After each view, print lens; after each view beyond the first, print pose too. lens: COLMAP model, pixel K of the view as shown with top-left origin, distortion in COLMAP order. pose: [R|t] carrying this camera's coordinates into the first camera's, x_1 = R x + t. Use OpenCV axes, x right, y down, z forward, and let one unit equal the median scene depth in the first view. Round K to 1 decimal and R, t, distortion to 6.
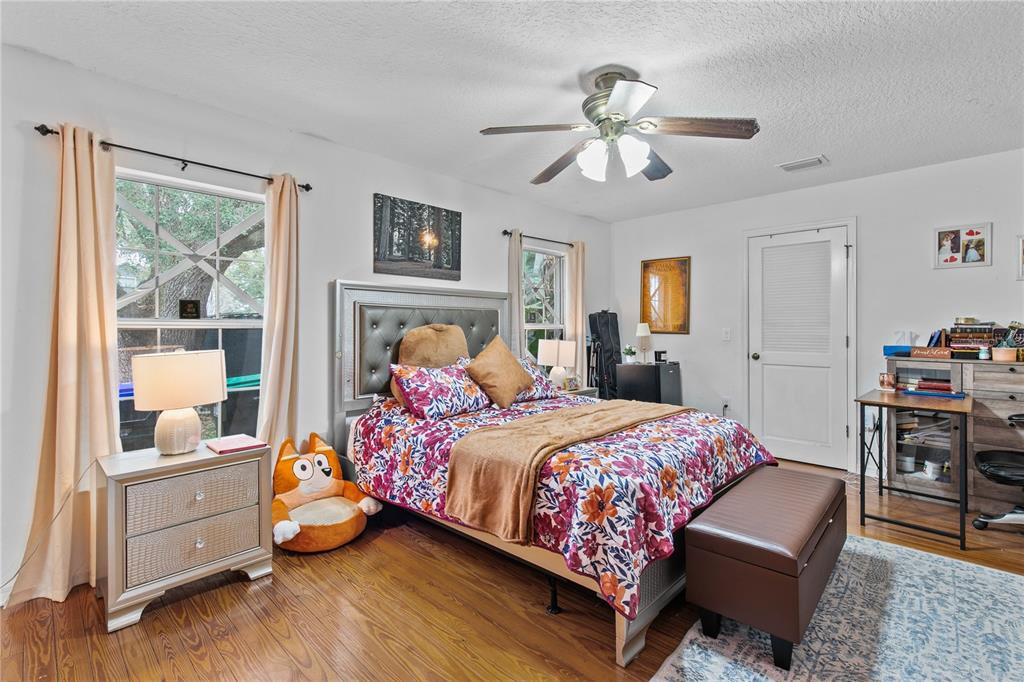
lens RADIAL K [[457.3, 0, 510.9], [0, 457.3, 332.4], [0, 0, 1]] dist [0.001615, -0.000448]
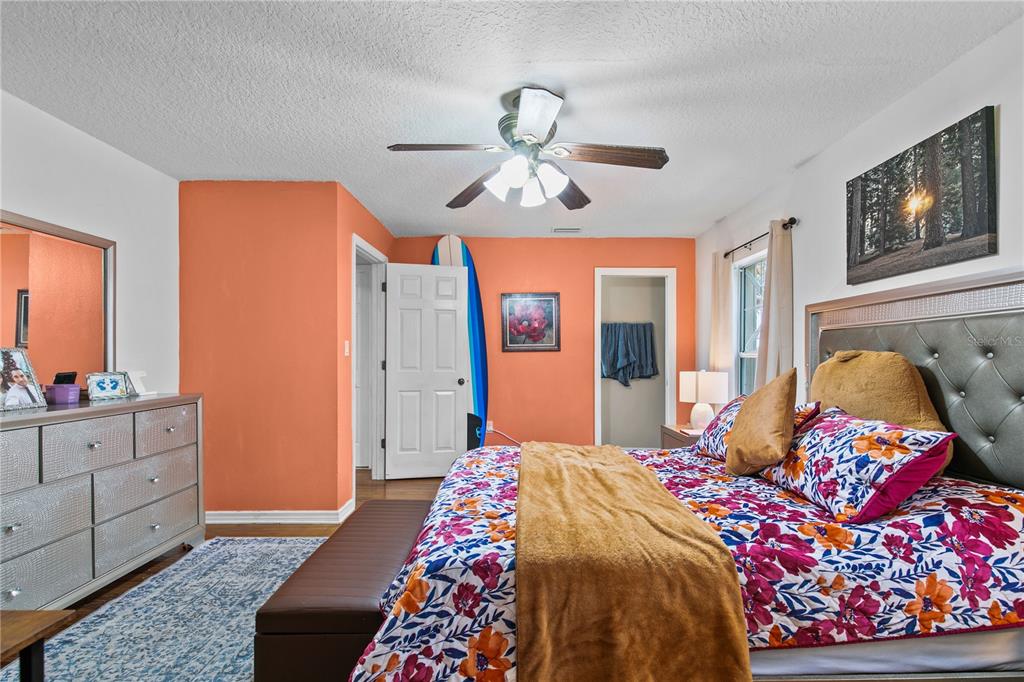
lens RADIAL K [[457.3, 0, 512.9], [0, 457.3, 346.4], [0, 0, 1]] dist [0.001615, -0.000448]
pose [[-0.744224, -0.000021, -0.667930, 0.608932], [0.004912, 0.999973, -0.005505, -0.021997], [0.667912, -0.007378, -0.744203, 1.119865]]
